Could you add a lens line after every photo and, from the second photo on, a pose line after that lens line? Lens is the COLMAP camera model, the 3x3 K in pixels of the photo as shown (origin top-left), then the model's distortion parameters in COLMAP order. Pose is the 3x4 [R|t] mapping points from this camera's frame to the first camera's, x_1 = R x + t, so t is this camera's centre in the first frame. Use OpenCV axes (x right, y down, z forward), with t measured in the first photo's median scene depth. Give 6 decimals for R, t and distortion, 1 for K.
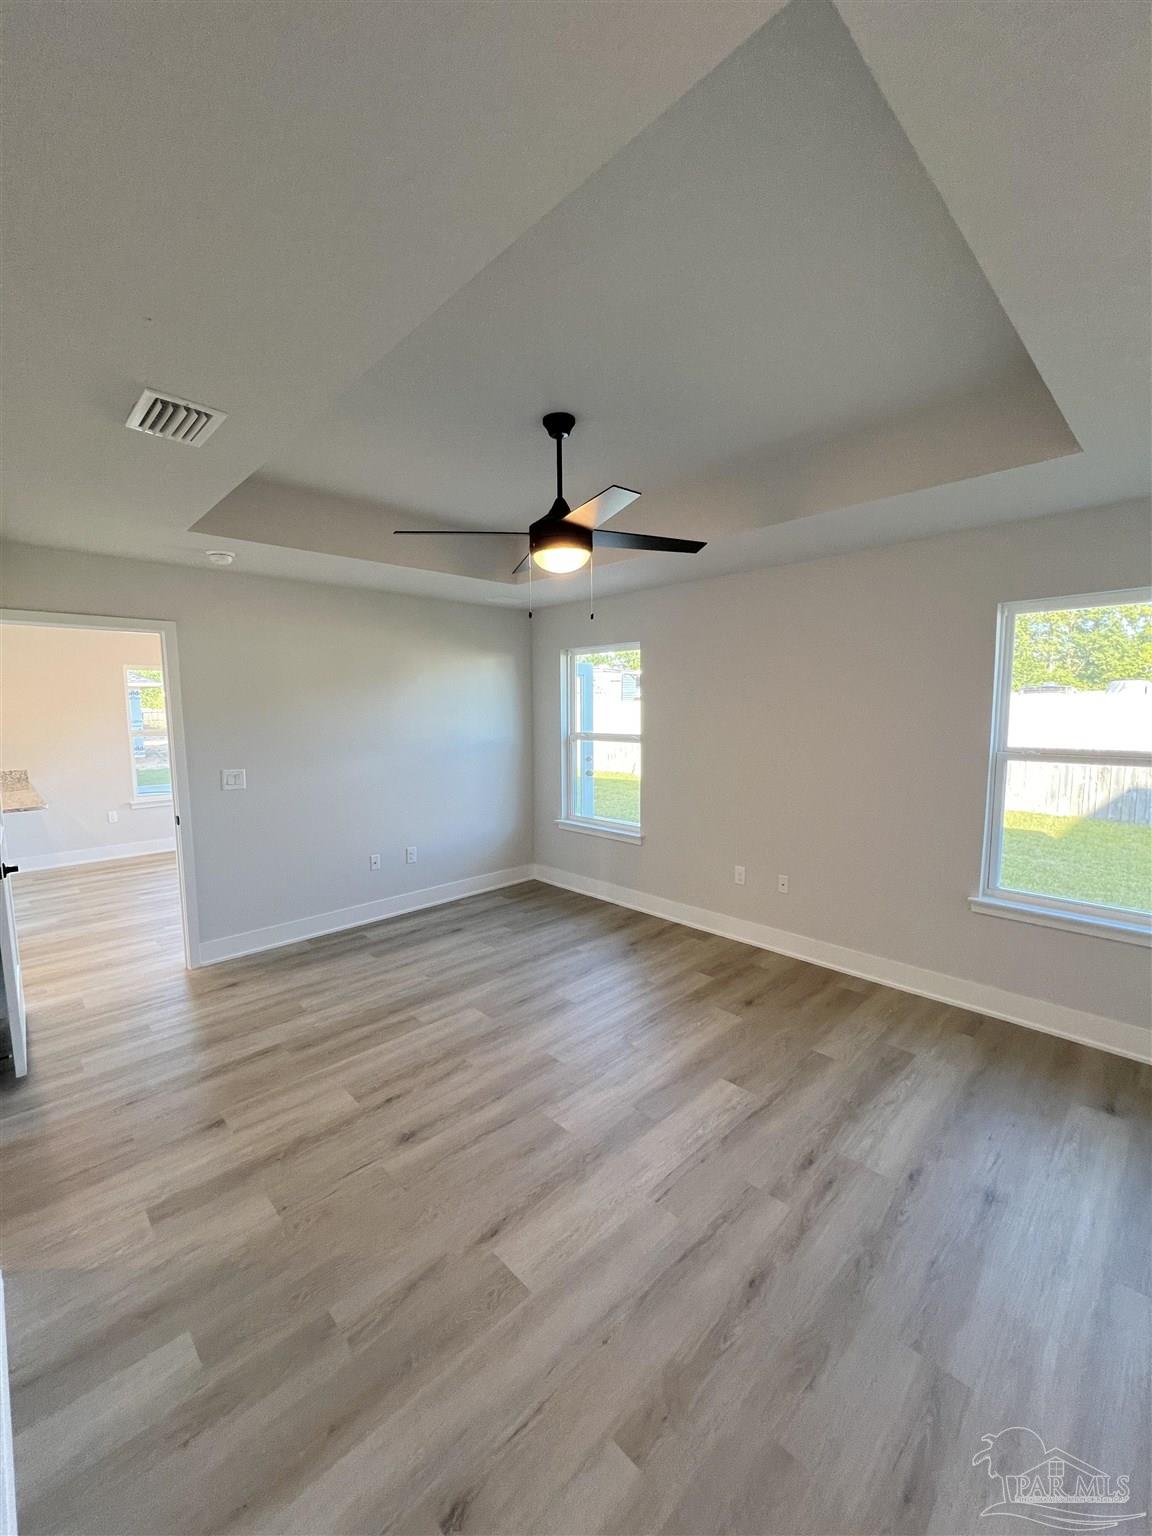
lens RADIAL K [[614.3, 0, 574.5], [0, 614.3, 769.1], [0, 0, 1]] dist [-0.001300, 0.001164]
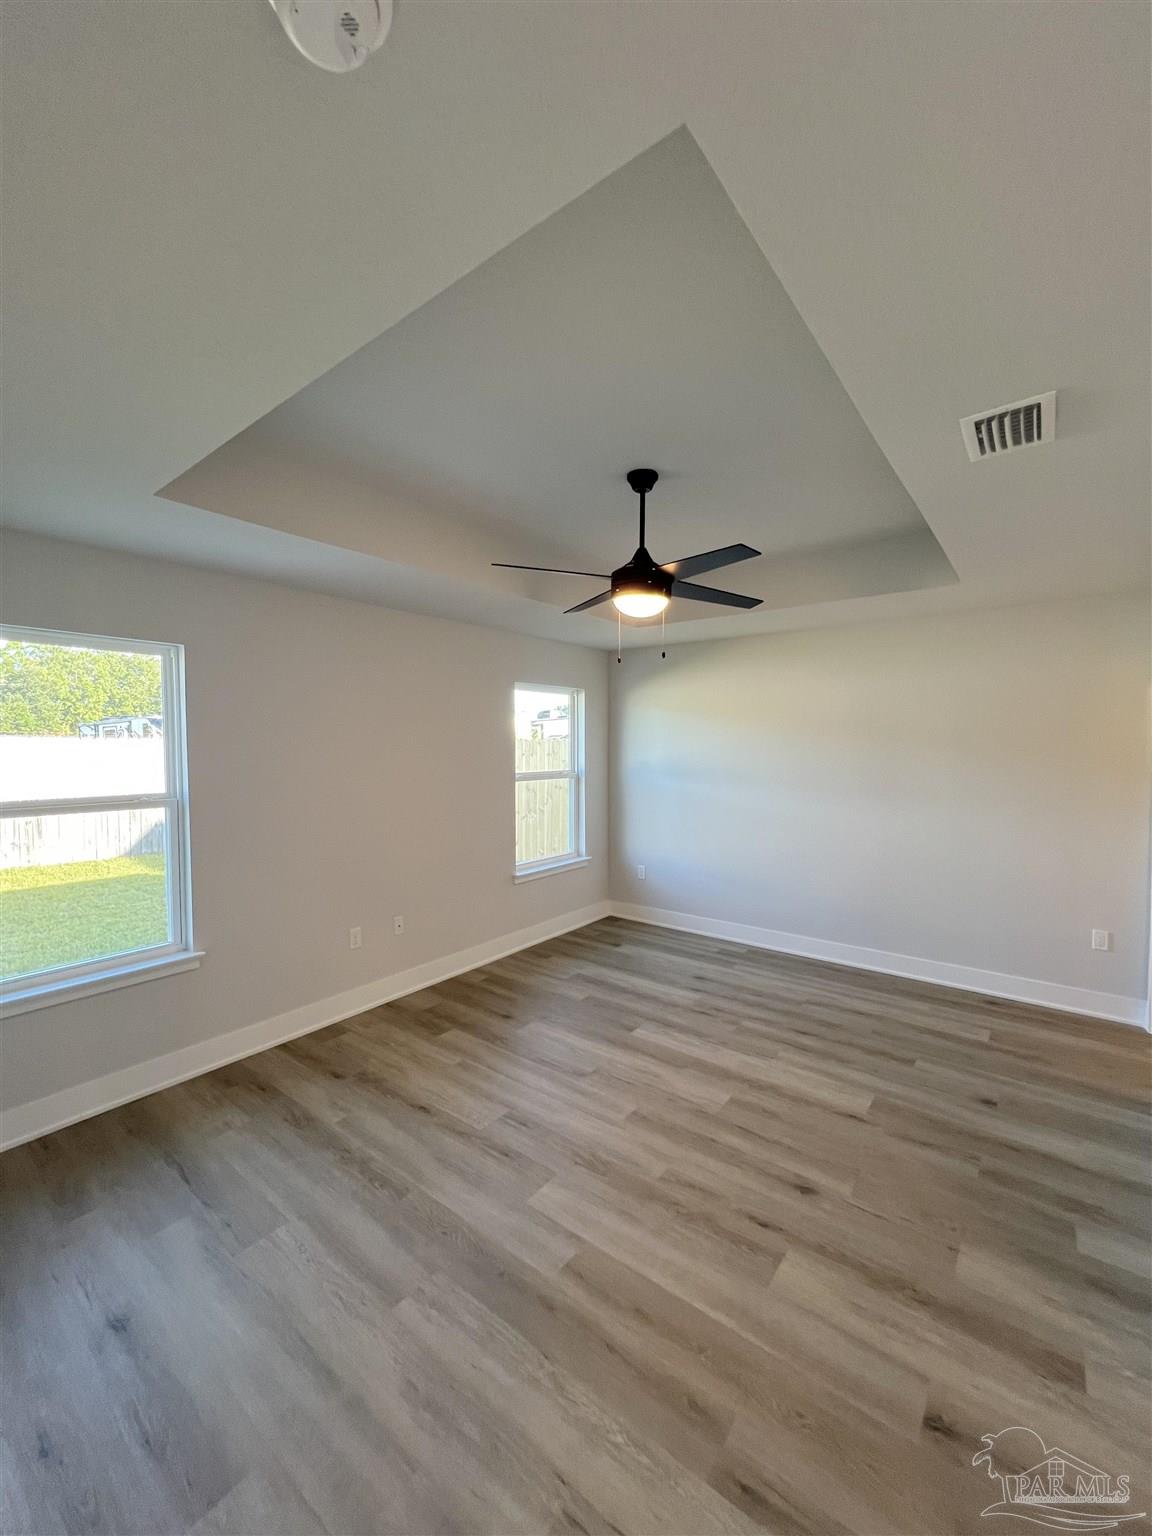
lens RADIAL K [[614.3, 0, 581.7], [0, 614.3, 767.7], [0, 0, 1]] dist [-0.001300, 0.001164]
pose [[-0.139009, -0.030166, 0.989832, -0.961478], [0.108455, 0.993060, 0.045495, -0.109663], [-0.984334, 0.113677, -0.134772, 1.169322]]
